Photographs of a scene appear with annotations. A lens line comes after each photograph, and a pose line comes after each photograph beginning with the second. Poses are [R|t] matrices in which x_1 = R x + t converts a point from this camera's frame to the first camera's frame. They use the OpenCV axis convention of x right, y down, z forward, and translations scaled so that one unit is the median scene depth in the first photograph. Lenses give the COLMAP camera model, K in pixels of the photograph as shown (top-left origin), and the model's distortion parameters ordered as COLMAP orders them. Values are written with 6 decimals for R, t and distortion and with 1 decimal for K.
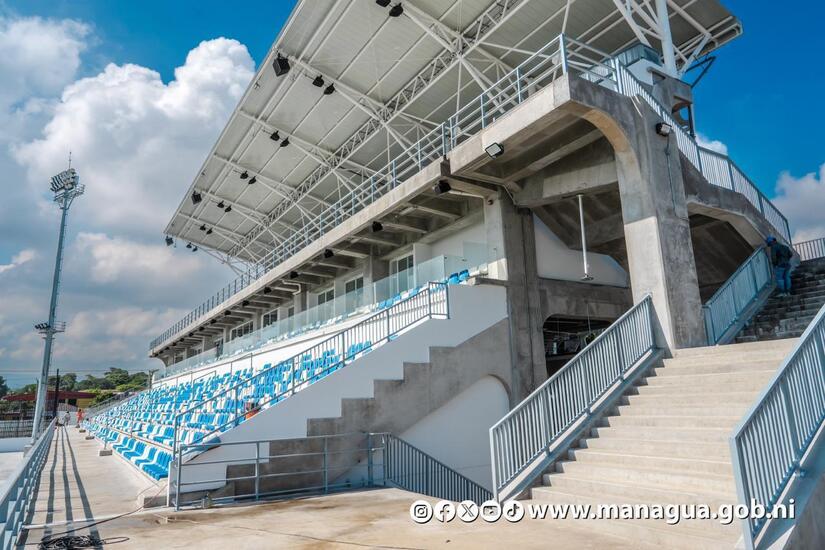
lens RADIAL K [[560.3, 0, 412.5], [0, 560.3, 275.0], [0, 0, 1]] dist [-0.005809, -0.001695]
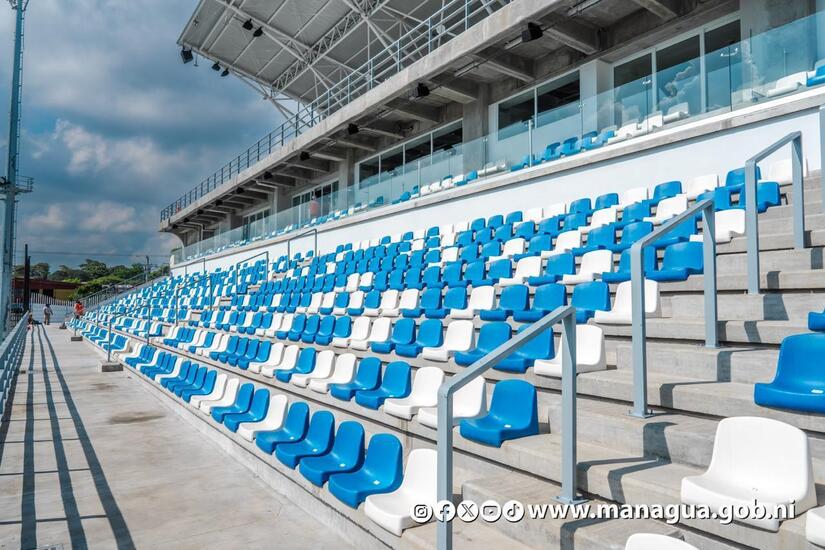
lens RADIAL K [[541.5, 0, 412.5], [0, 541.5, 275.0], [0, 0, 1]] dist [-0.000861, 0.000002]
pose [[0.997836, 0.030122, 0.058451, -0.060949], [-0.039549, 0.985075, 0.167519, 0.023462], [-0.052533, -0.169468, 0.984135, 0.096540]]
